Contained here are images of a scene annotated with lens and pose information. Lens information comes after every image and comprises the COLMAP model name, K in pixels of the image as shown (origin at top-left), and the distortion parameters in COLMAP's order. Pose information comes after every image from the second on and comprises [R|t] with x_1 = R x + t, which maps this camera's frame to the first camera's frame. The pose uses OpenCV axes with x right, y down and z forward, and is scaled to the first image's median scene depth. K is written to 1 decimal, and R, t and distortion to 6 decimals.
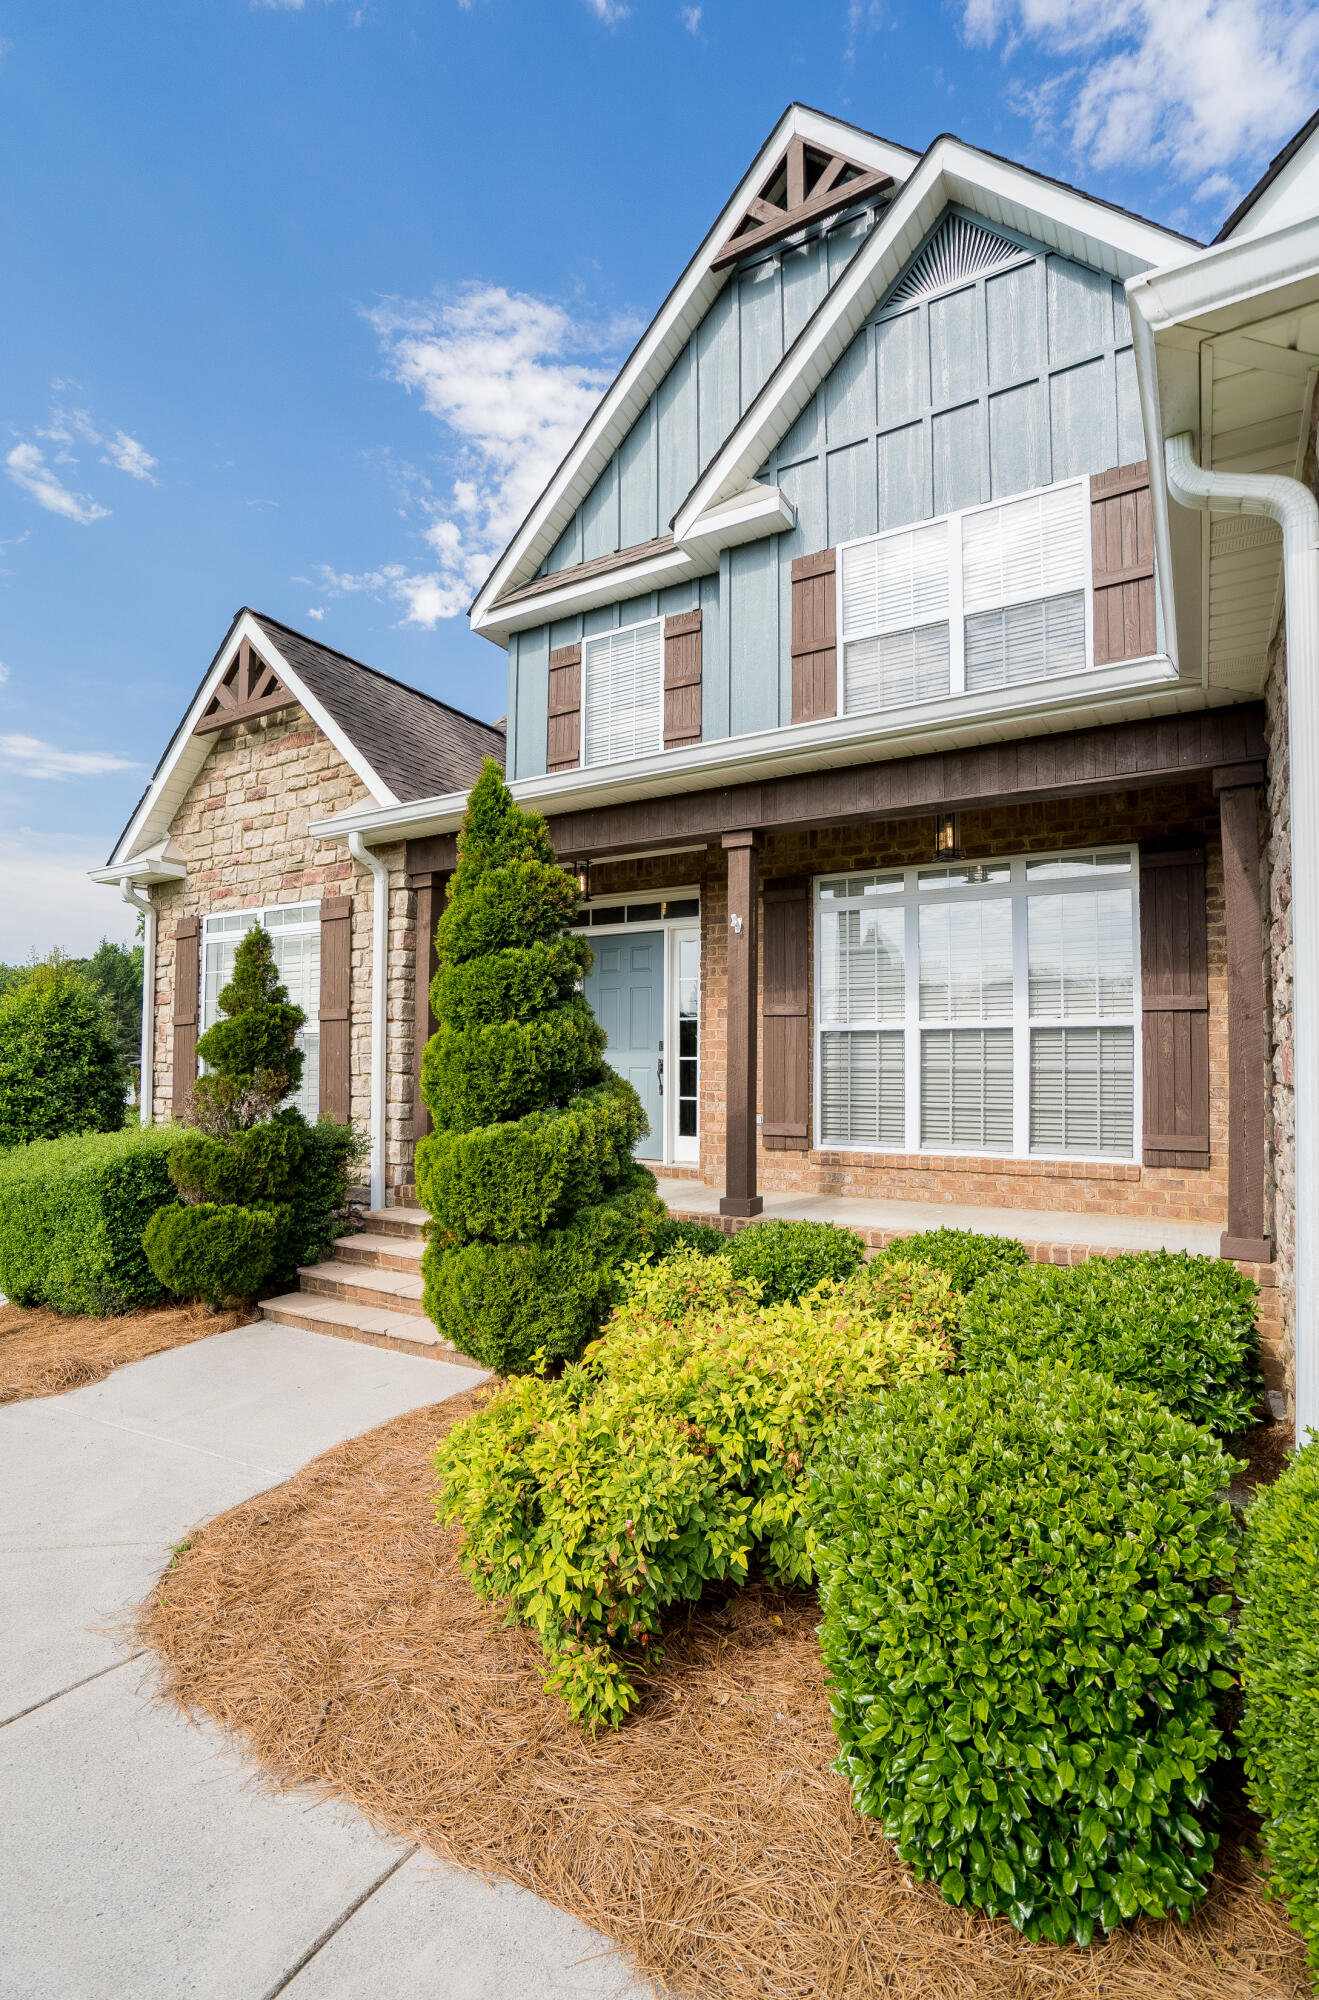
lens RADIAL K [[944.2, 0, 643.4], [0, 944.2, 1027.6], [0, 0, 1]] dist [-0.033787, 0.011673]
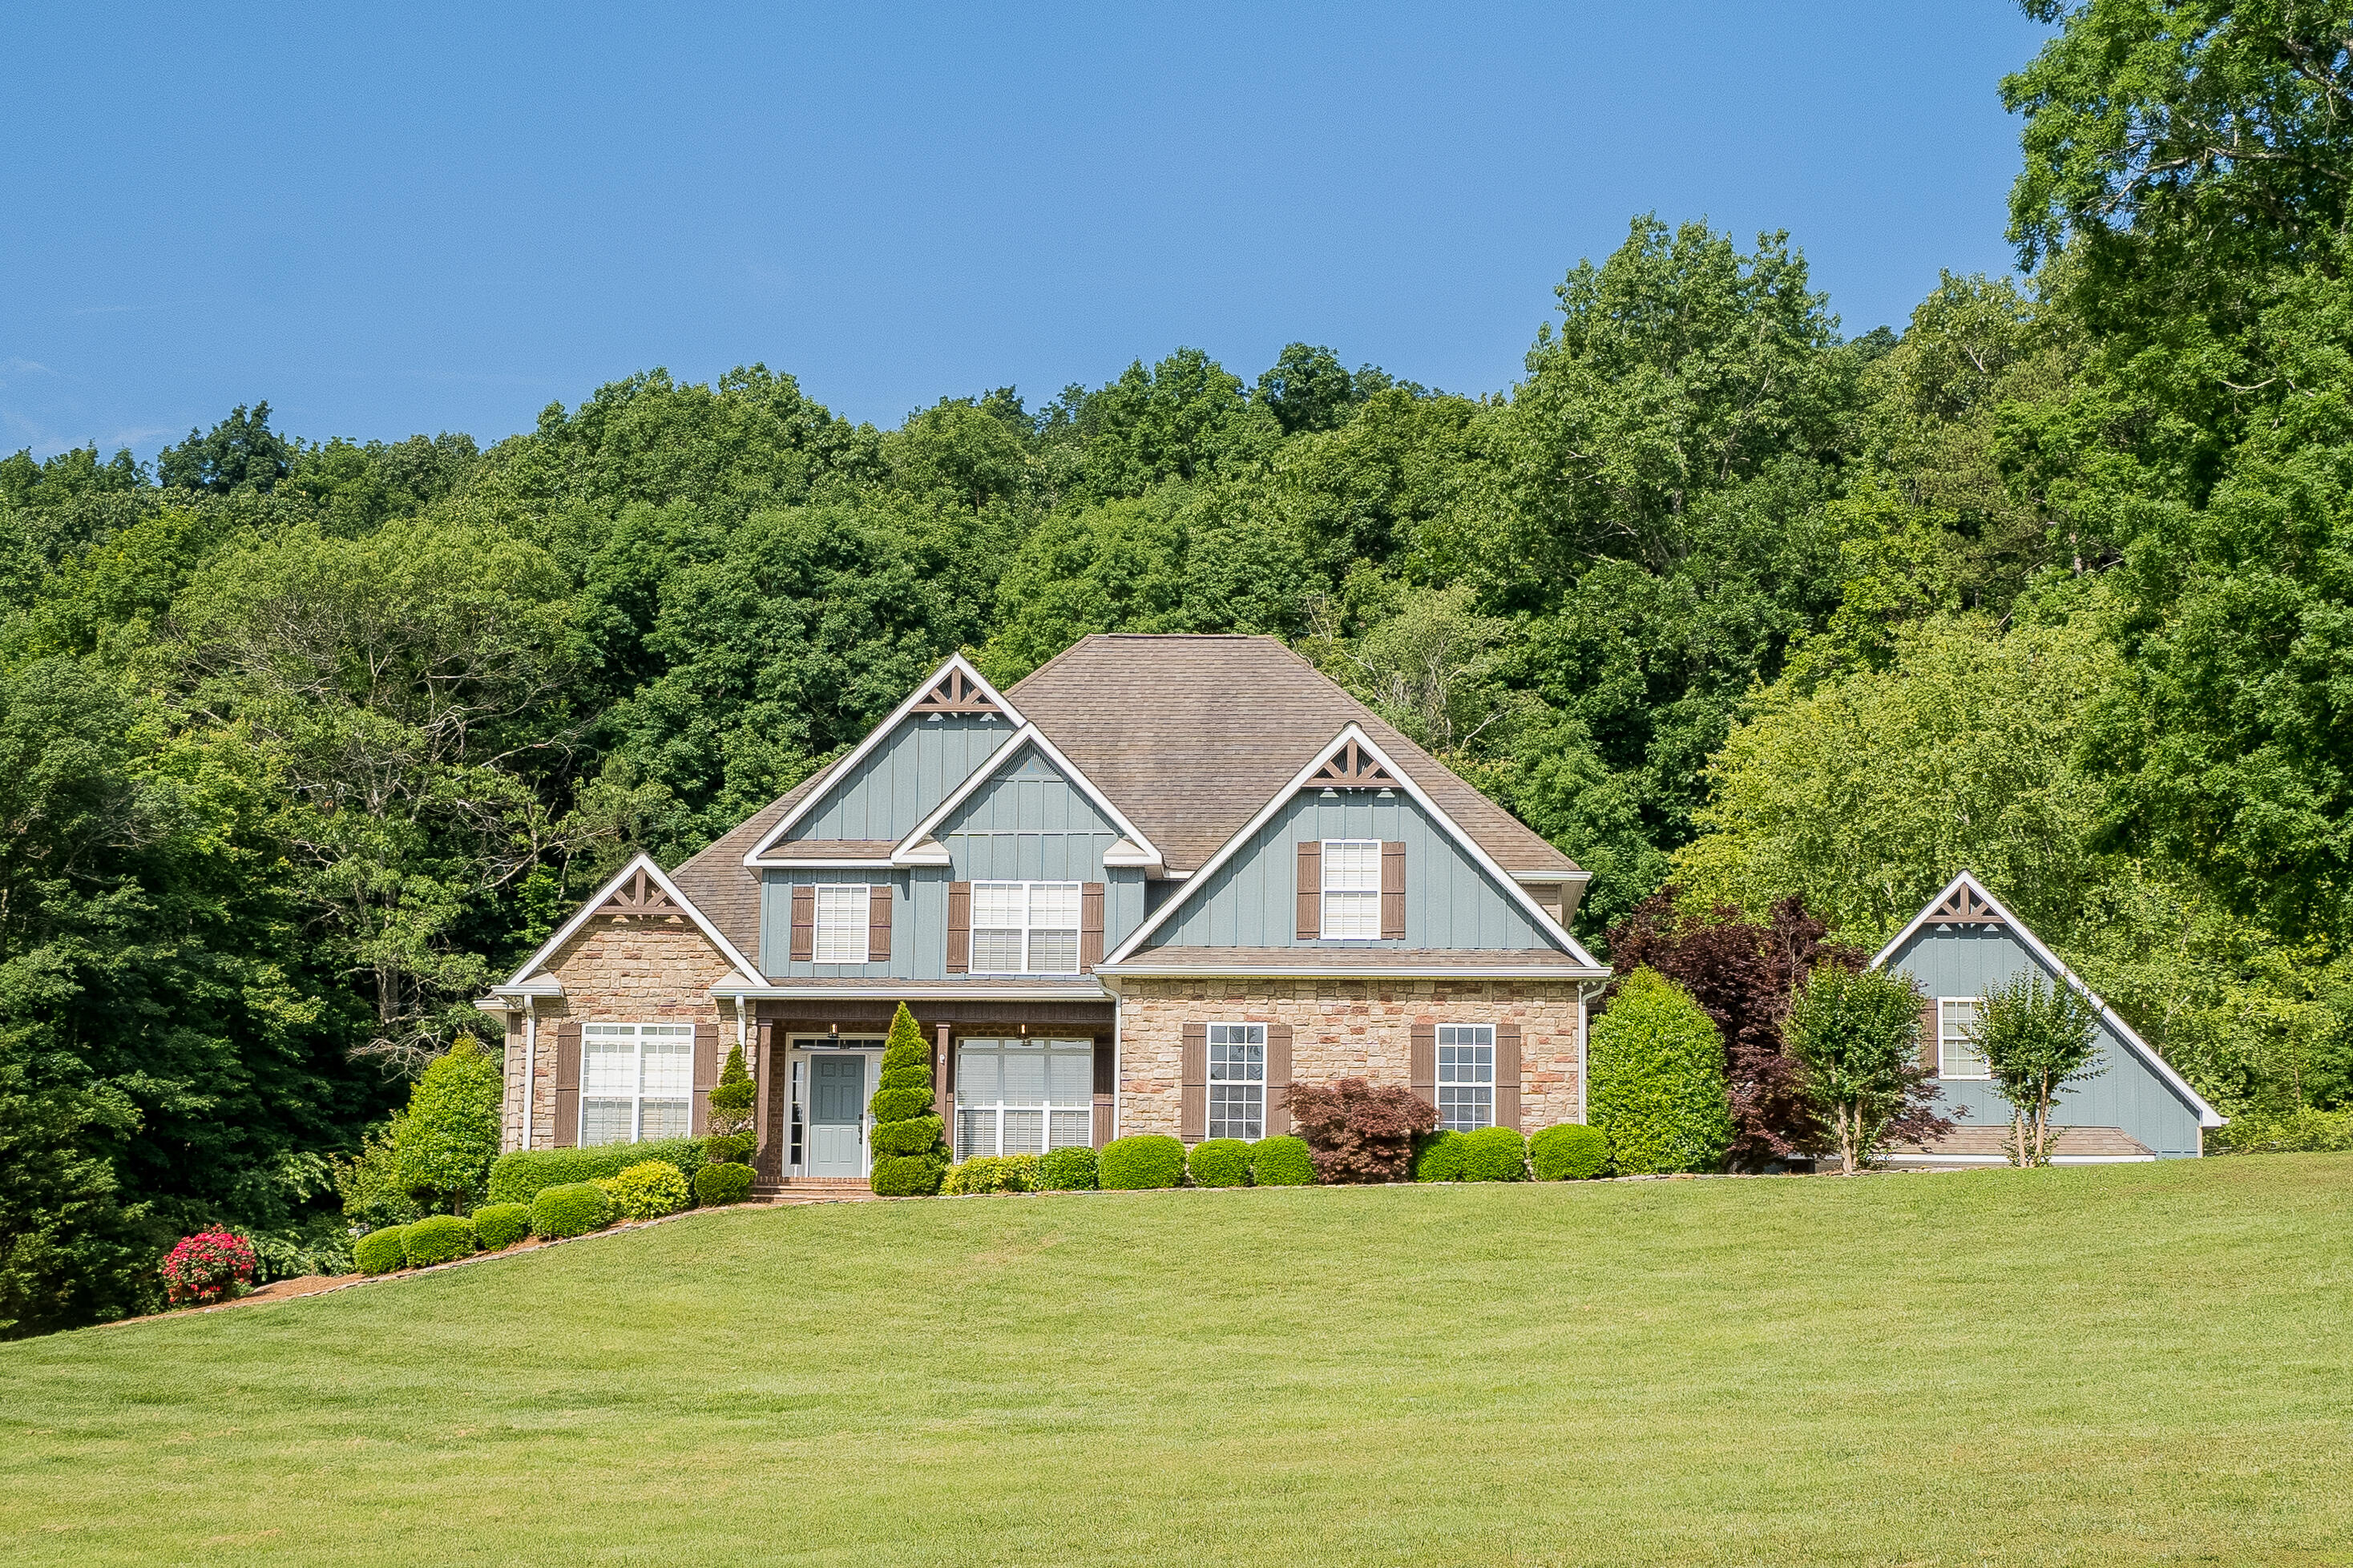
lens RADIAL K [[3978.5, 0, 1166.3], [0, 3978.5, 792.4], [0, 0, 1]] dist [0.056666, 0.000000]
pose [[0.875050, 0.104695, 0.472573, -3.587750], [-0.029624, 0.986081, -0.163605, 0.725352], [-0.483124, 0.129163, 0.865972, -6.851683]]
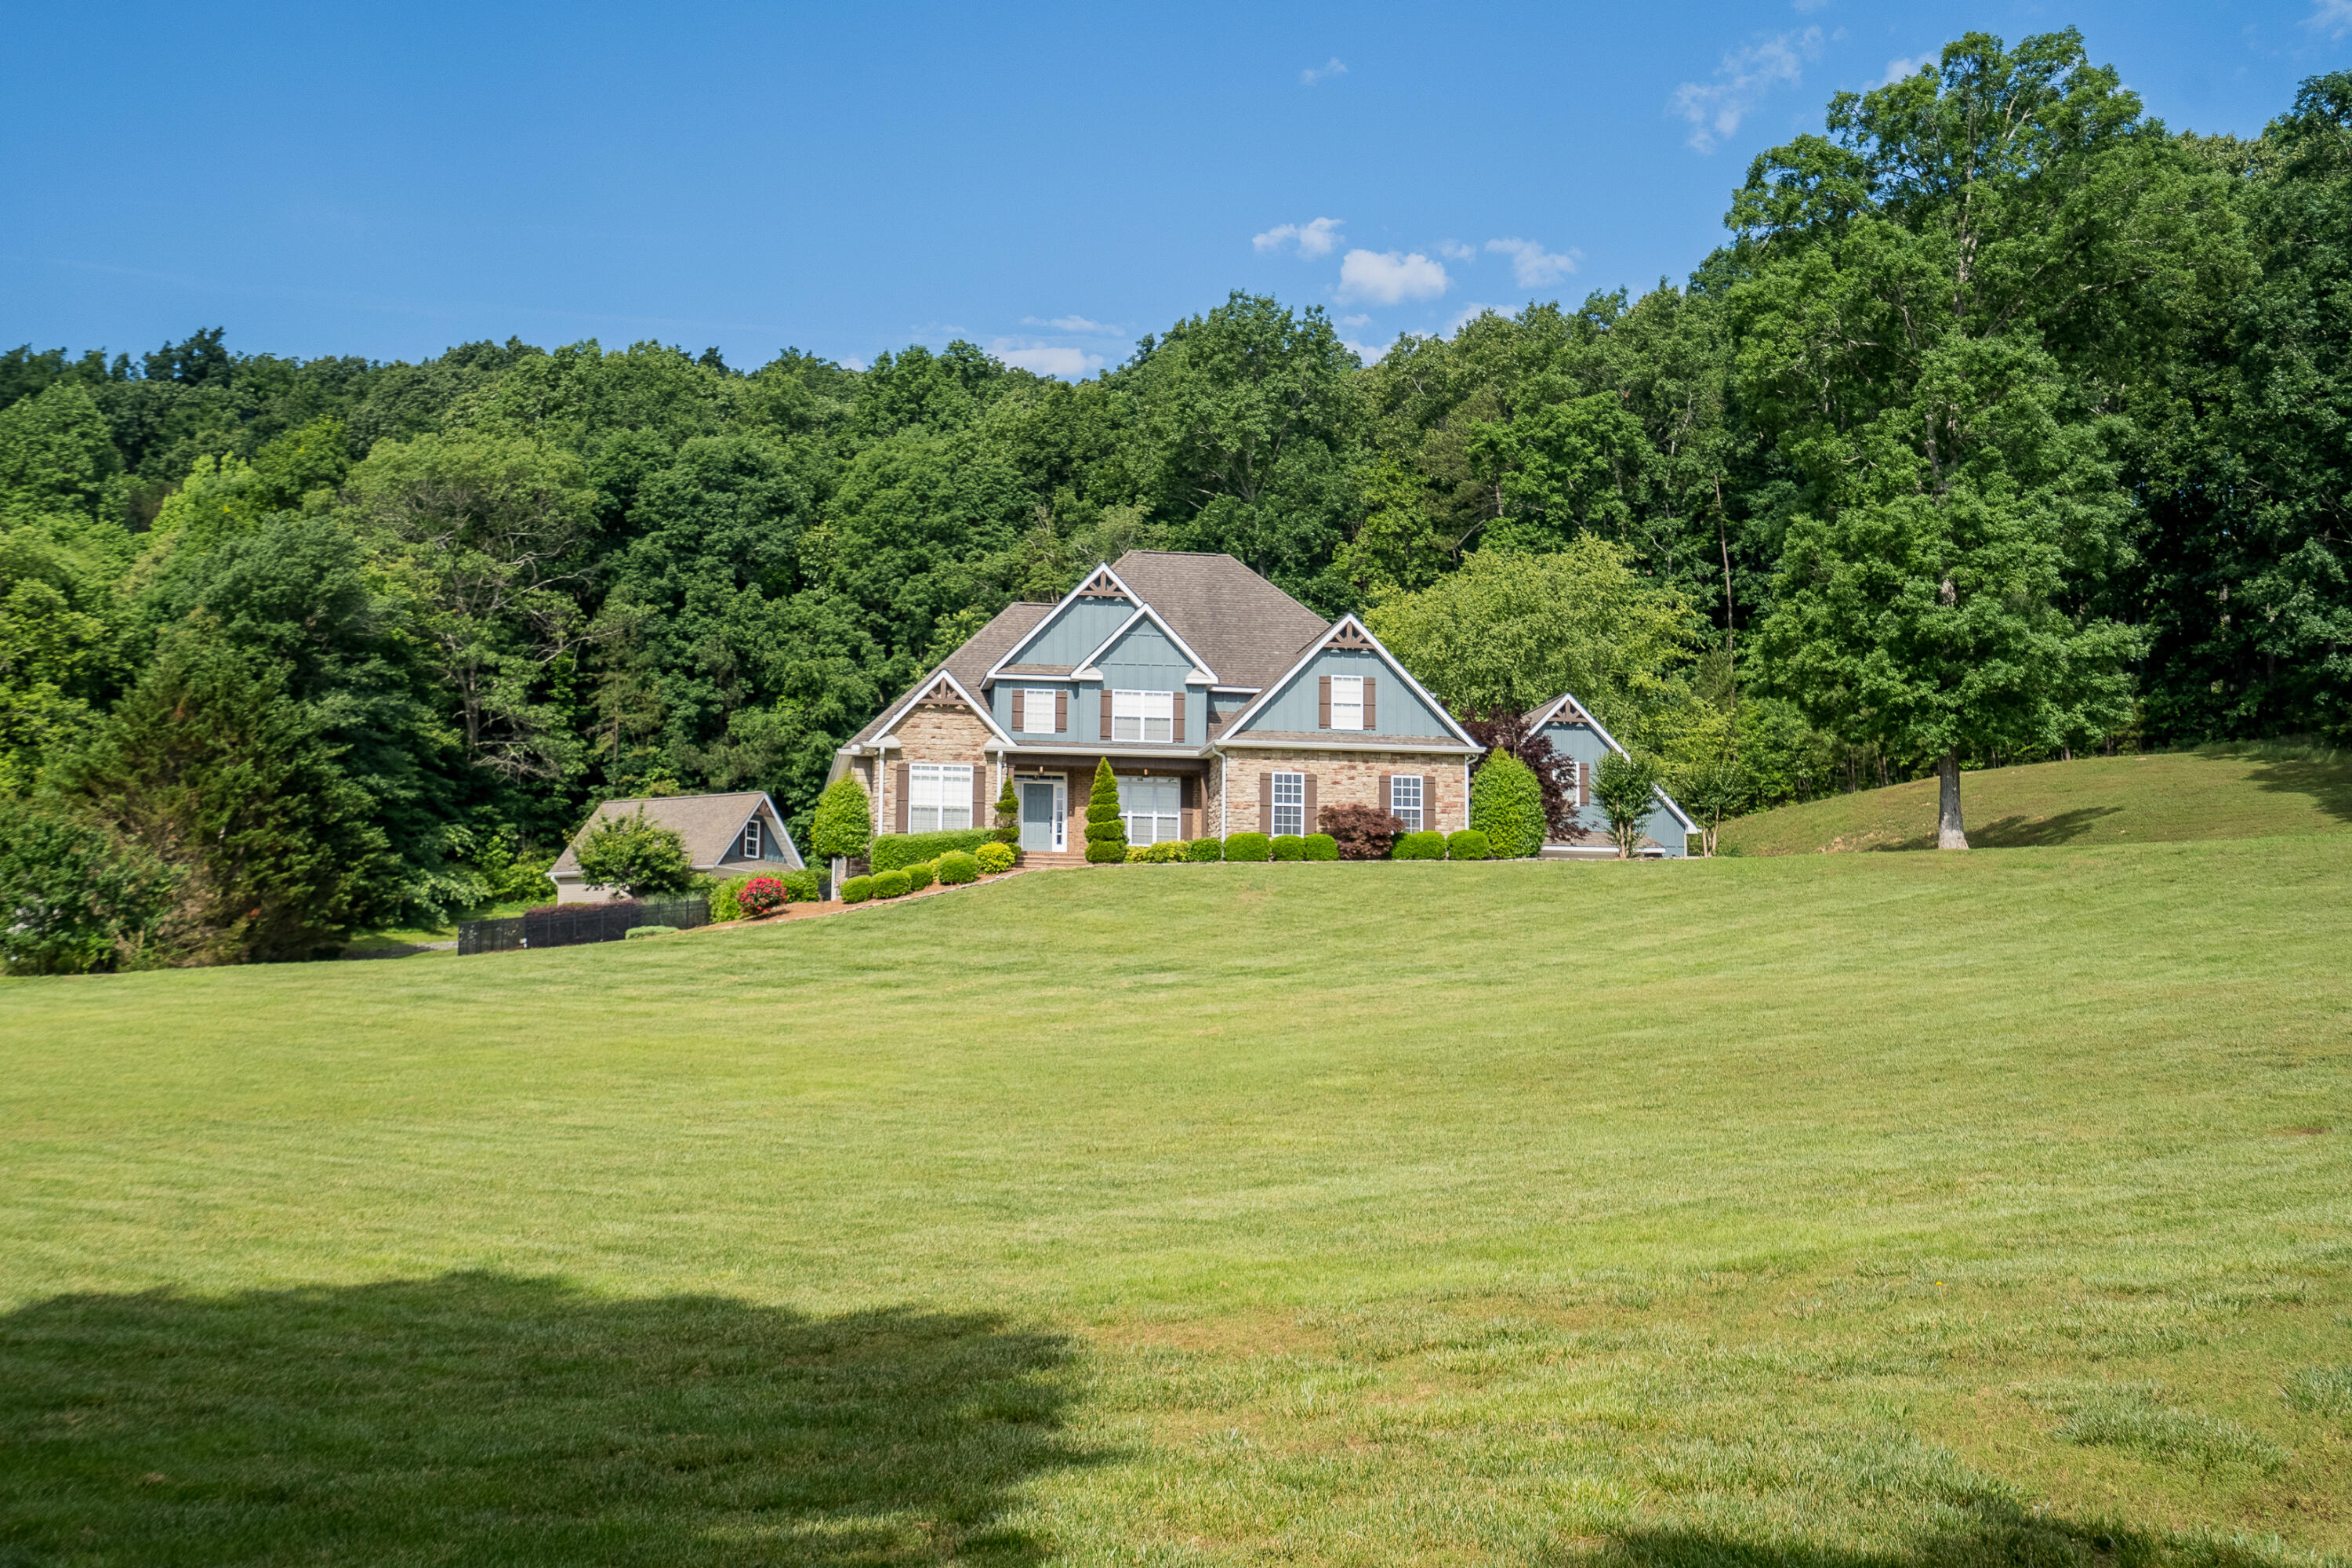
lens RADIAL K [[2525.2, 0, 1156.0], [0, 2525.2, 751.1], [0, 0, 1]] dist [0.076231, 0.000000]
pose [[0.755496, 0.095449, 0.648164, -6.193855], [-0.030619, 0.993393, -0.110598, 0.852218], [-0.654438, 0.063710, 0.753427, -6.734012]]
